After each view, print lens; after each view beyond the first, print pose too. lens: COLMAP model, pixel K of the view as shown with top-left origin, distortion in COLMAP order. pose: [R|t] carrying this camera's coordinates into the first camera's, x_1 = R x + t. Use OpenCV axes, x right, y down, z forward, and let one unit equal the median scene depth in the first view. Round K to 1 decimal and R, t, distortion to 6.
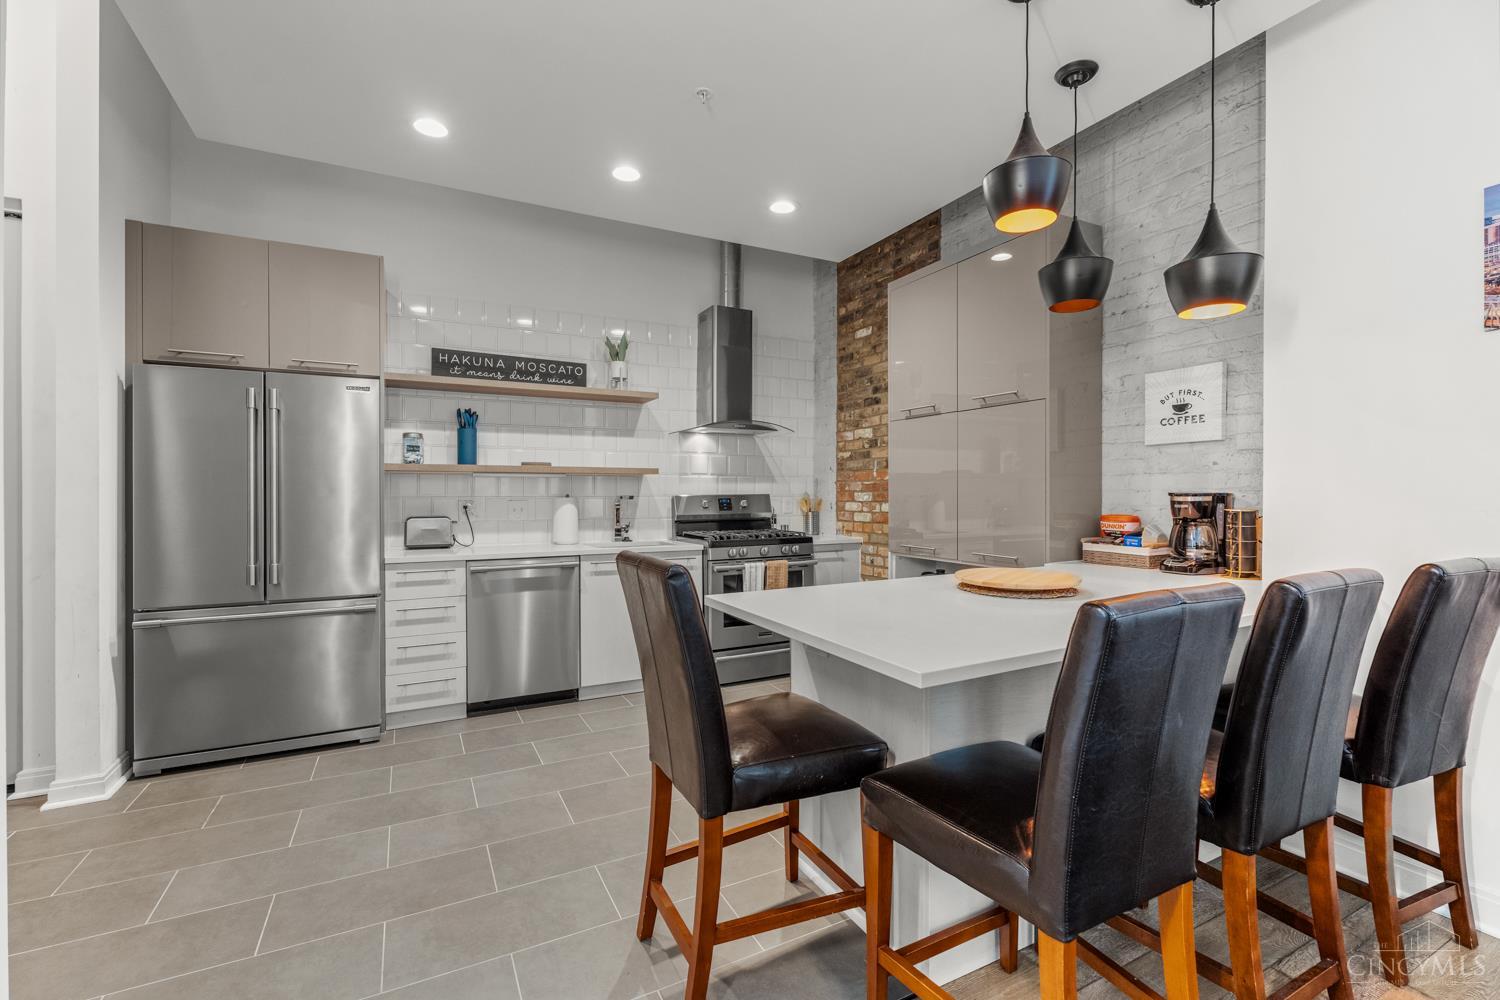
lens RADIAL K [[660.0, 0, 753.0], [0, 660.0, 494.7], [0, 0, 1]] dist [-0.001411, 0.000501]
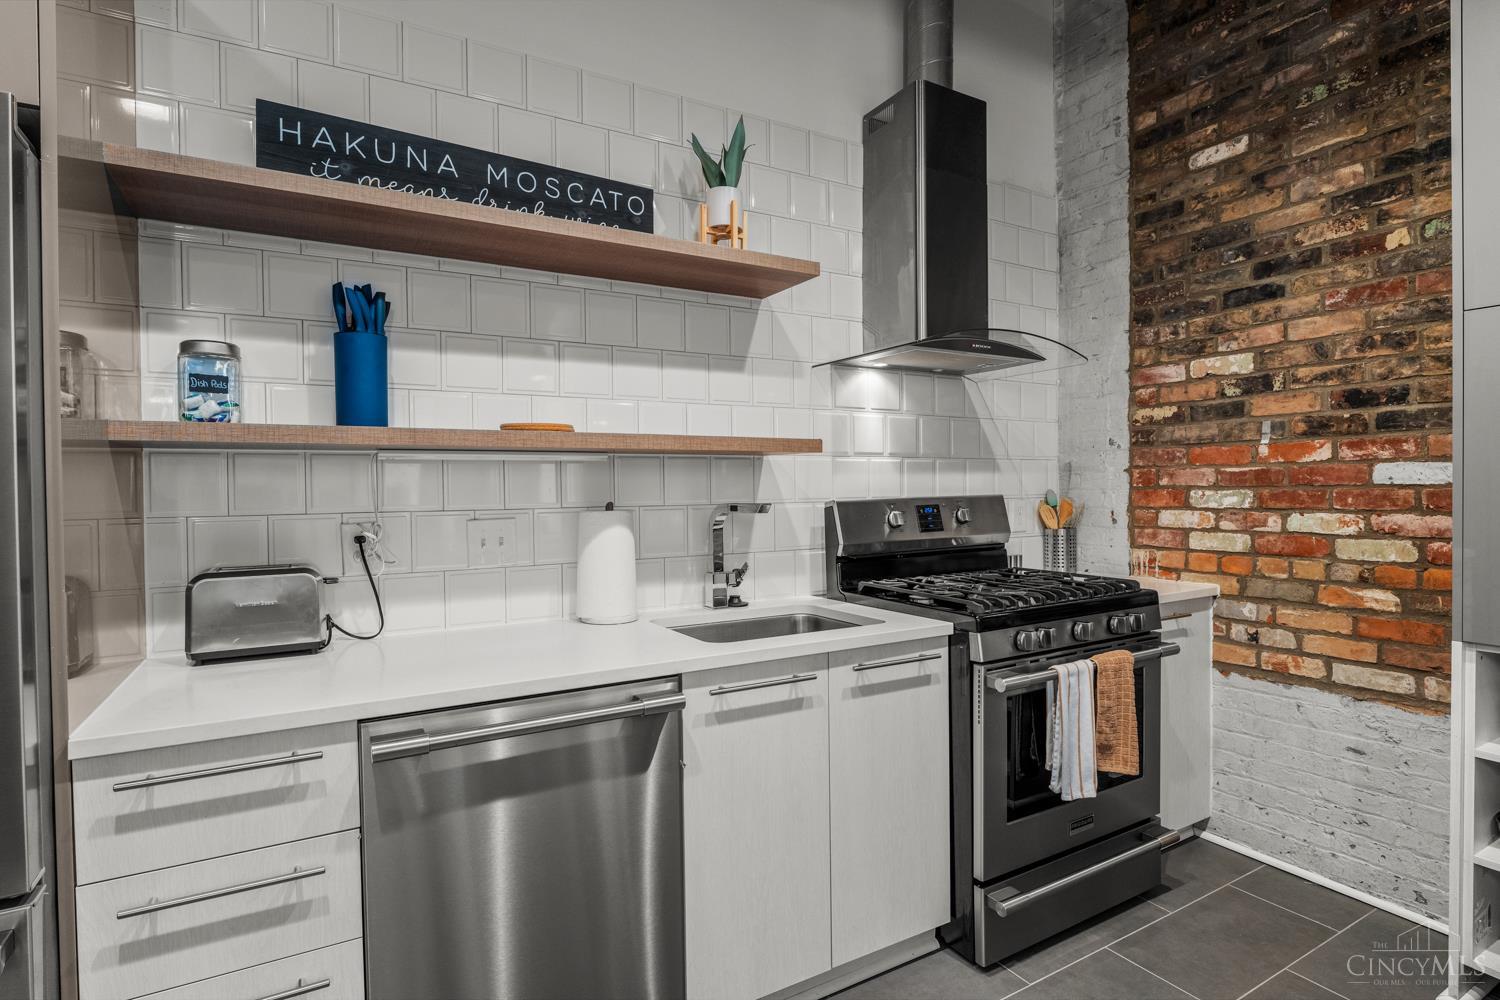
lens RADIAL K [[762.0, 0, 752.0], [0, 762.0, 498.0], [0, 0, 1]] dist [-0.009140, -0.001059]
pose [[0.998885, -0.010343, 0.046064, -0.214702], [0.009771, 0.999873, 0.012621, -0.008652], [-0.046189, -0.012157, 0.998859, 0.515823]]
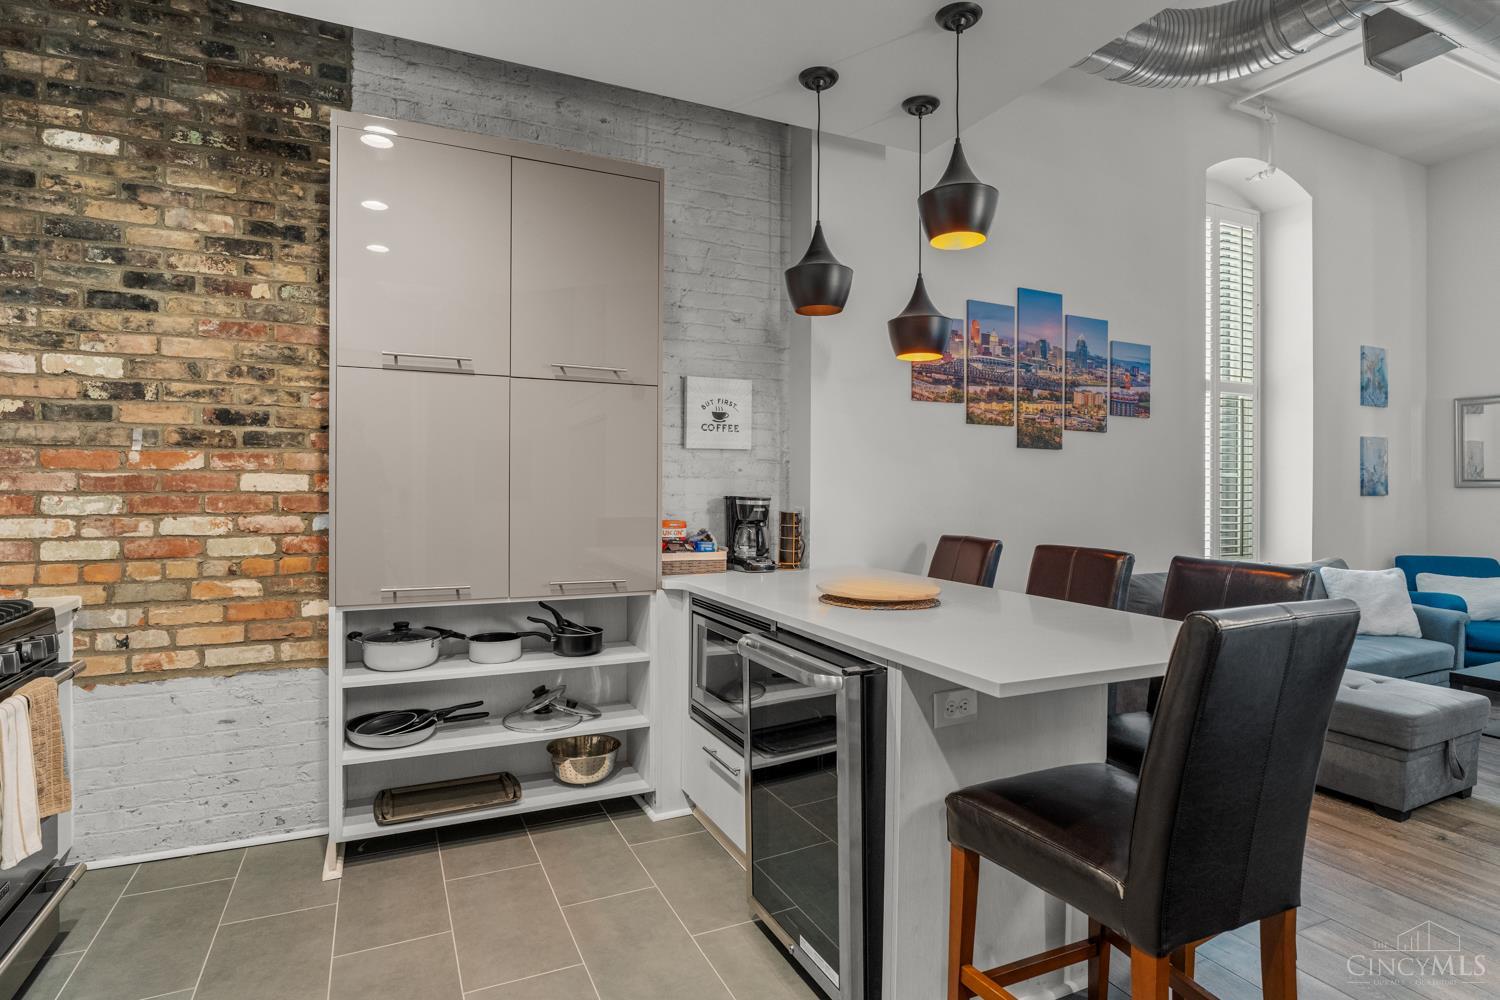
lens RADIAL K [[762.0, 0, 747.8], [0, 762.0, 491.3], [0, 0, 1]] dist [-0.009140, -0.001059]
pose [[0.048822, -0.003575, 0.998801, -0.359738], [-0.002049, 0.999991, 0.003680, -0.010236], [-0.998805, -0.002226, 0.048814, 0.571697]]
